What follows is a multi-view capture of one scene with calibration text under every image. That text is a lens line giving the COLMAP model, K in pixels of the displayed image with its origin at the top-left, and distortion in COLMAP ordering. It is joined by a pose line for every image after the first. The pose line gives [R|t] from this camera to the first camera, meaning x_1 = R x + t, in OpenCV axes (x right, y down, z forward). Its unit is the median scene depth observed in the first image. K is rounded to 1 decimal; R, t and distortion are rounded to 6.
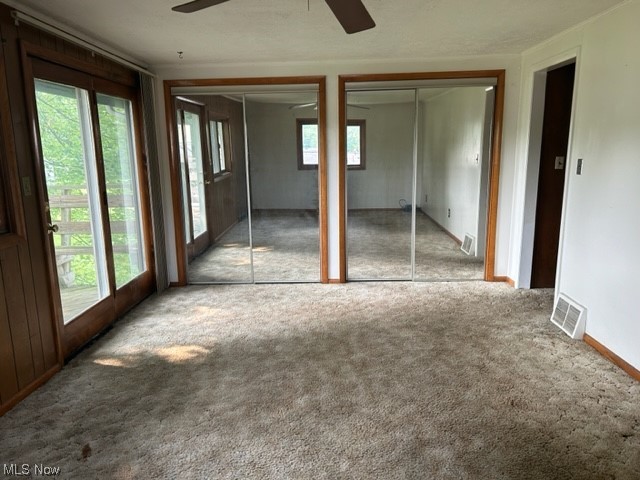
lens RADIAL K [[481.7, 0, 321.5], [0, 481.7, 241.8], [0, 0, 1]] dist [0.026040, -0.008502]
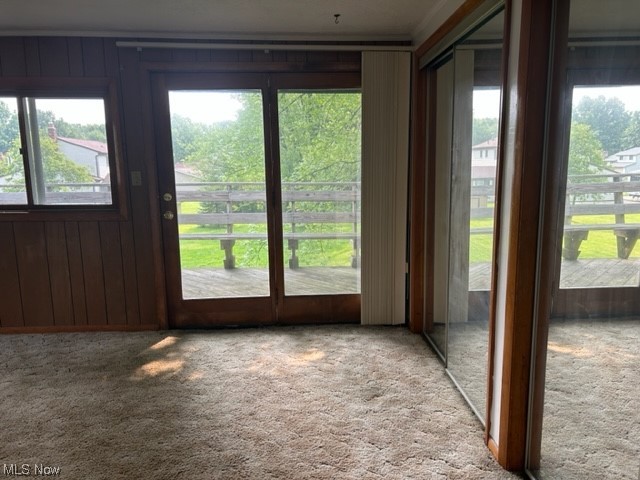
lens RADIAL K [[481.7, 0, 321.2], [0, 481.7, 239.7], [0, 0, 1]] dist [0.026040, -0.008502]
pose [[0.066036, 0.168363, -0.983511, 0.499930], [-0.171901, 0.972844, 0.154995, -0.167455], [0.982898, 0.158832, 0.093185, 0.973950]]
